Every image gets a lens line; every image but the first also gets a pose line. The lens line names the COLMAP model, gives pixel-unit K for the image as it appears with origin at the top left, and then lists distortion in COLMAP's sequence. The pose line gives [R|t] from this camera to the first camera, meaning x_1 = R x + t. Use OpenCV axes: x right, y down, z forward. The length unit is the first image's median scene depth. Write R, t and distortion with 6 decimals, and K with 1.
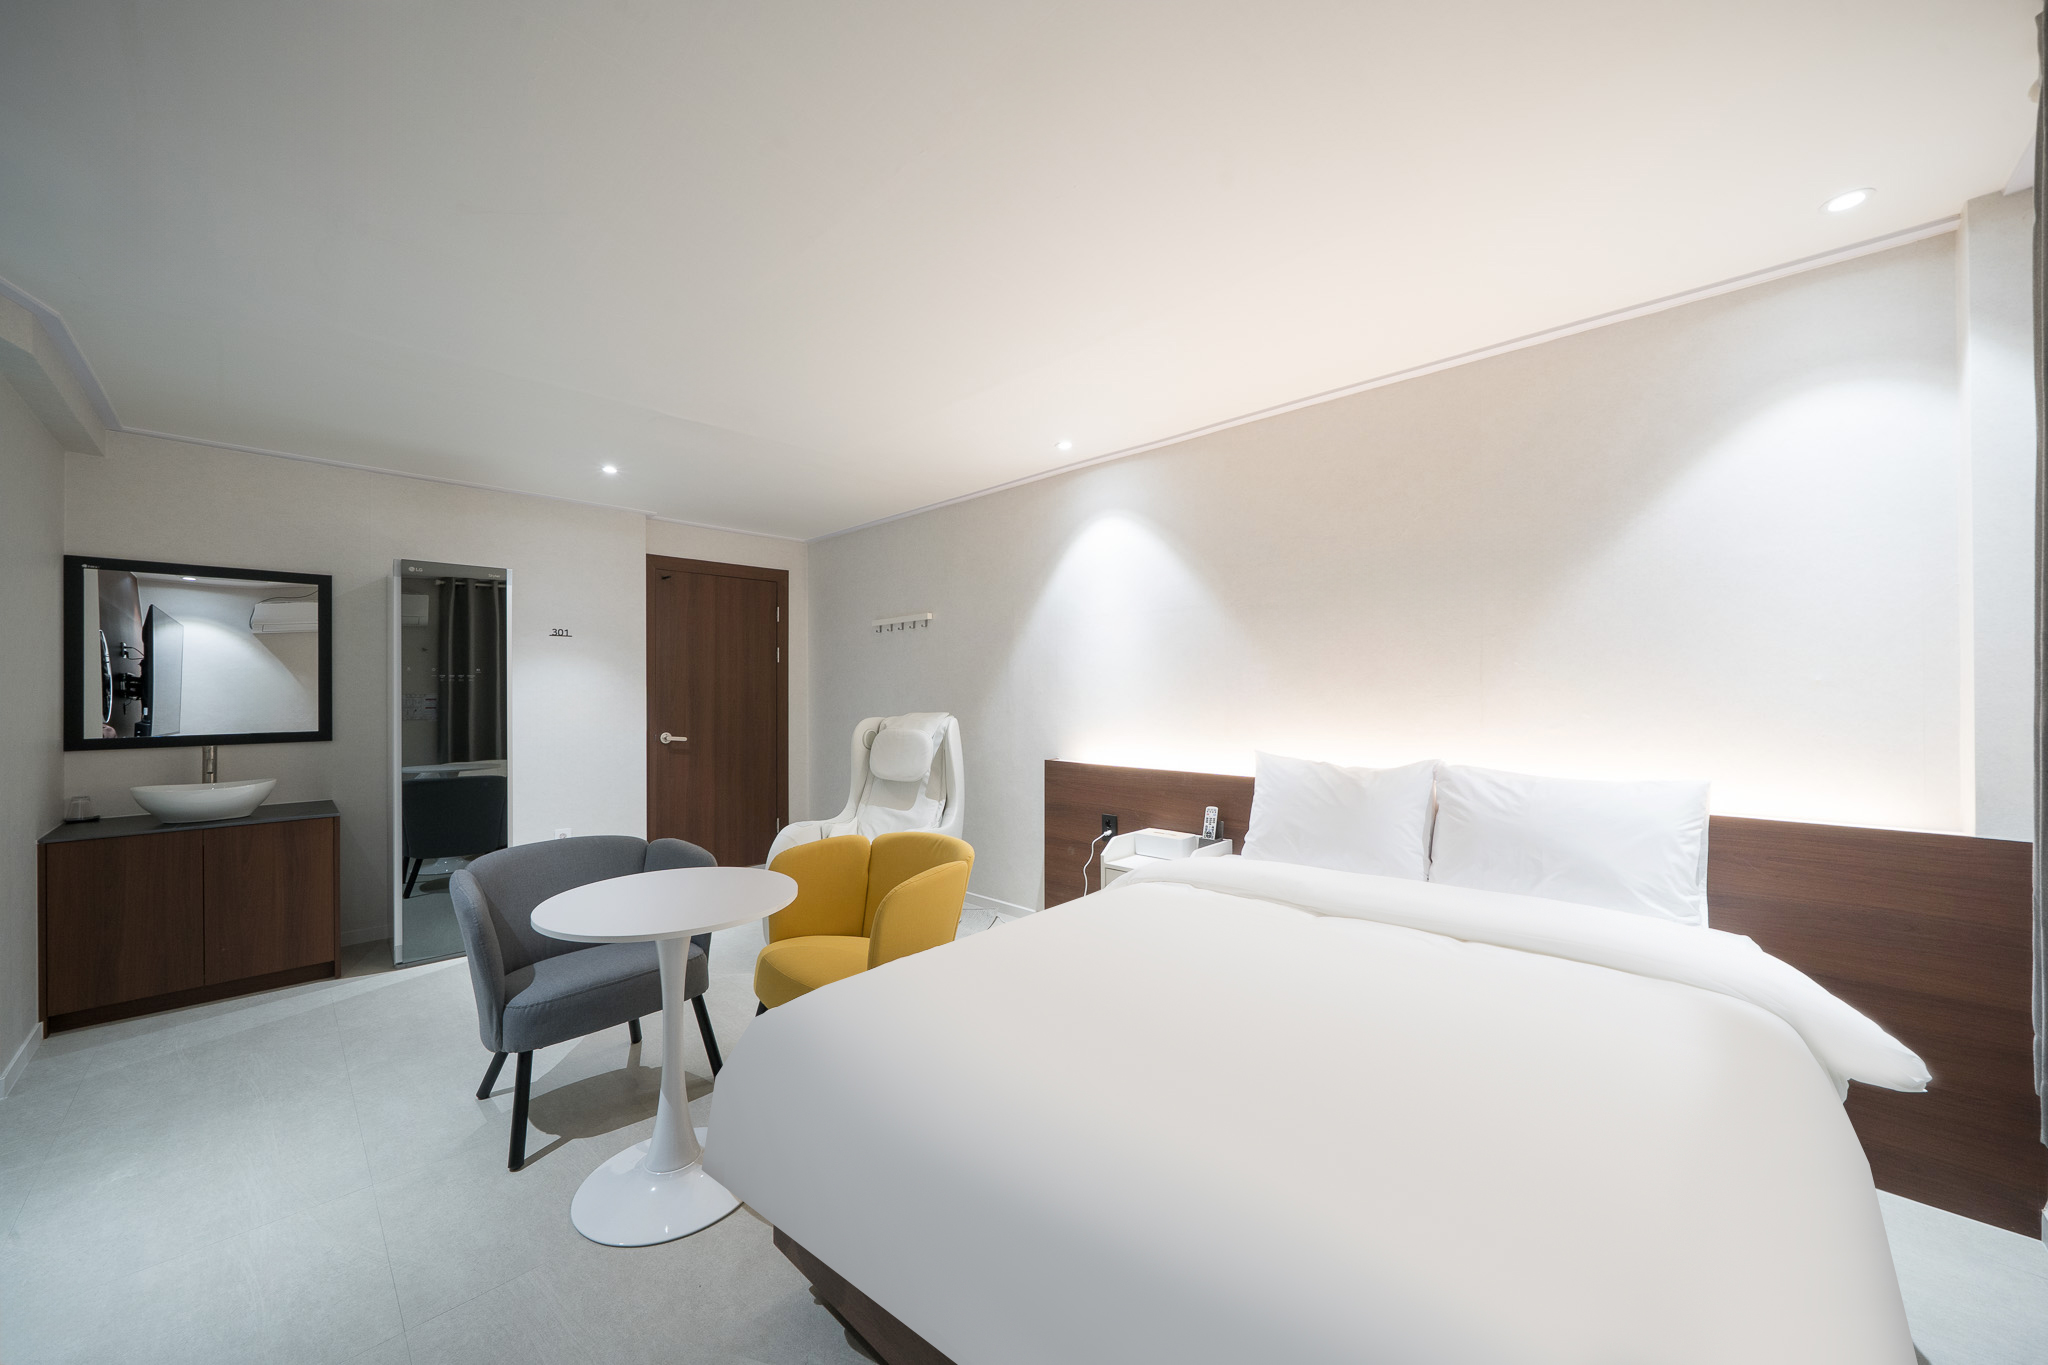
lens RADIAL K [[734.8, 0, 1017.7], [0, 734.8, 688.3], [0, 0, 1]] dist [-0.000387, -0.000063]
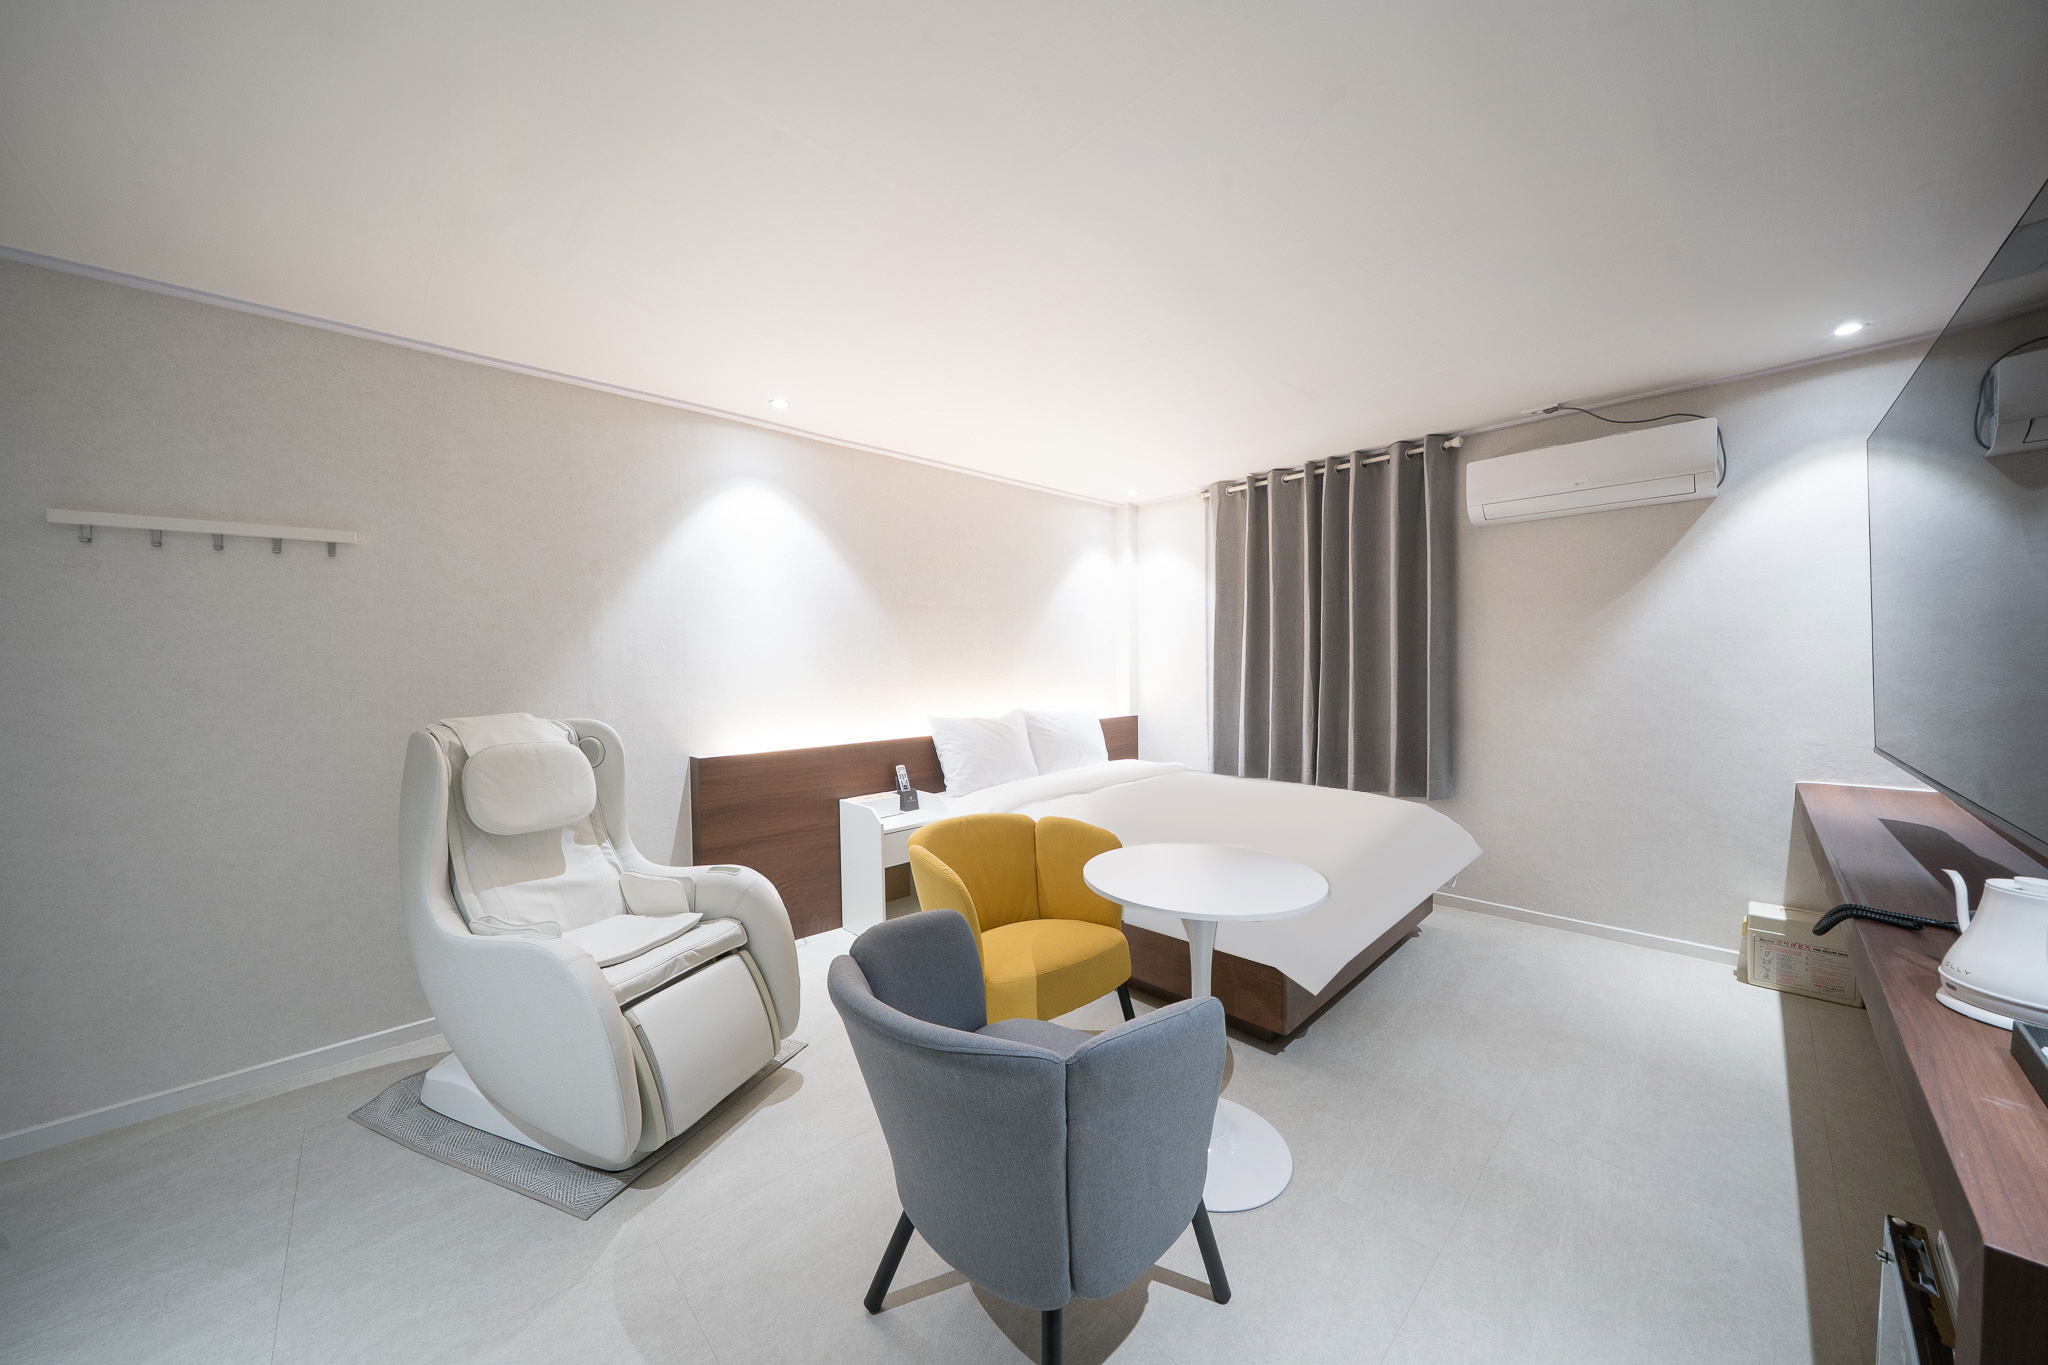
lens RADIAL K [[703.5, 0, 1007.3], [0, 703.5, 688.8], [0, 0, 1]] dist [0.012290, 0.000025]
pose [[0.047705, -0.032743, 0.998325, -0.833276], [0.008785, 0.999438, 0.032360, -0.003829], [-0.998823, 0.007227, 0.047966, 0.702389]]
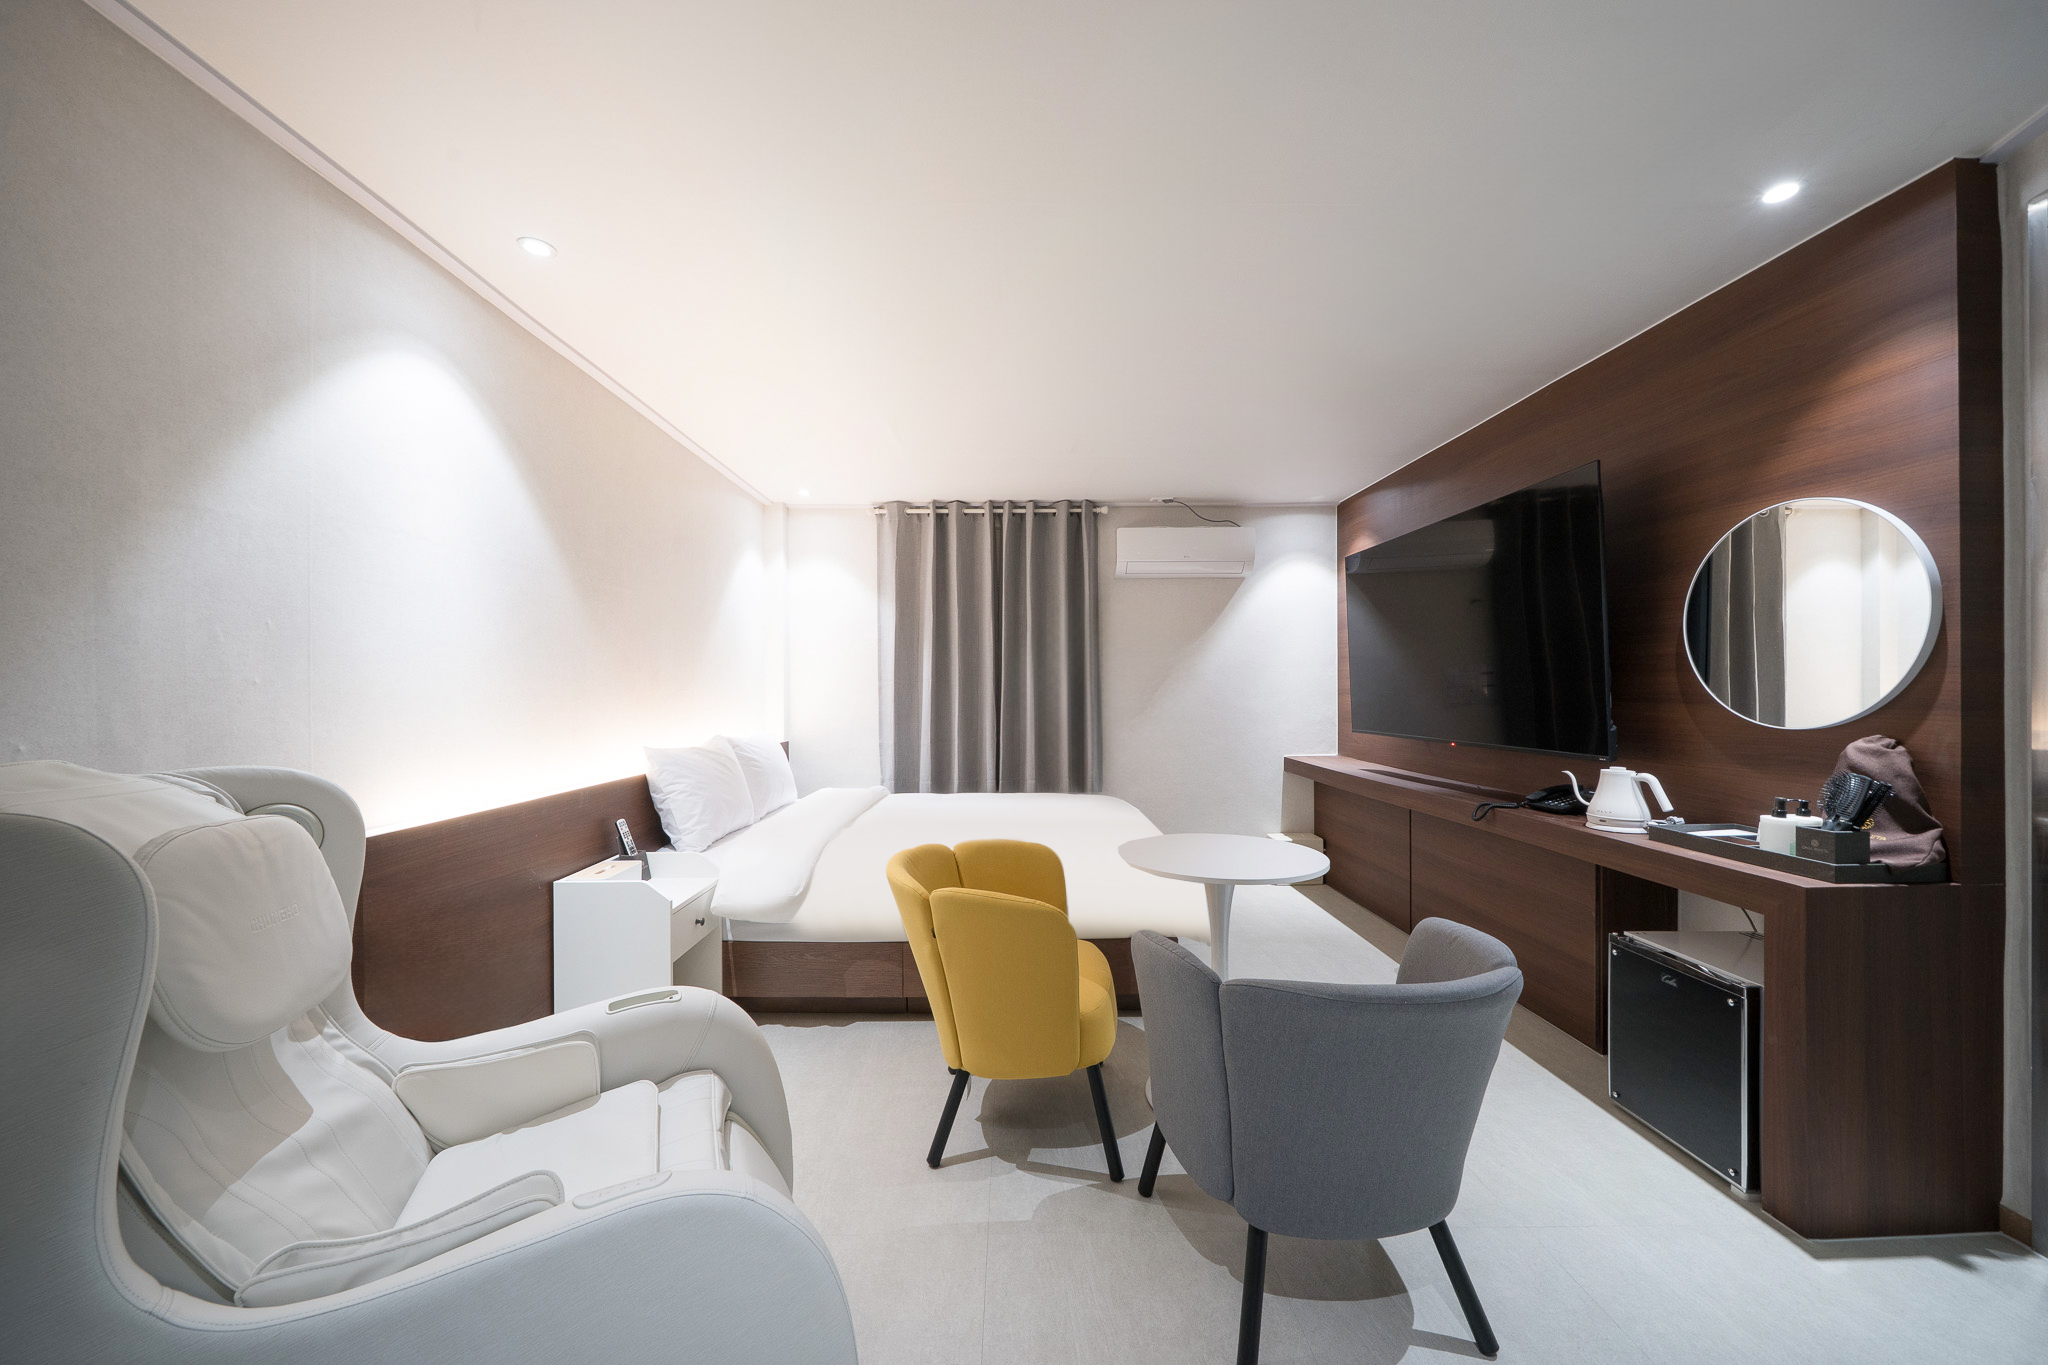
lens RADIAL K [[734.8, 0, 1017.7], [0, 734.8, 688.3], [0, 0, 1]] dist [-0.000387, -0.000063]
pose [[-0.706073, 0.008808, 0.708085, -0.617619], [0.007748, 0.999959, -0.004713, 0.014357], [-0.708097, 0.002158, -0.706112, 1.174277]]
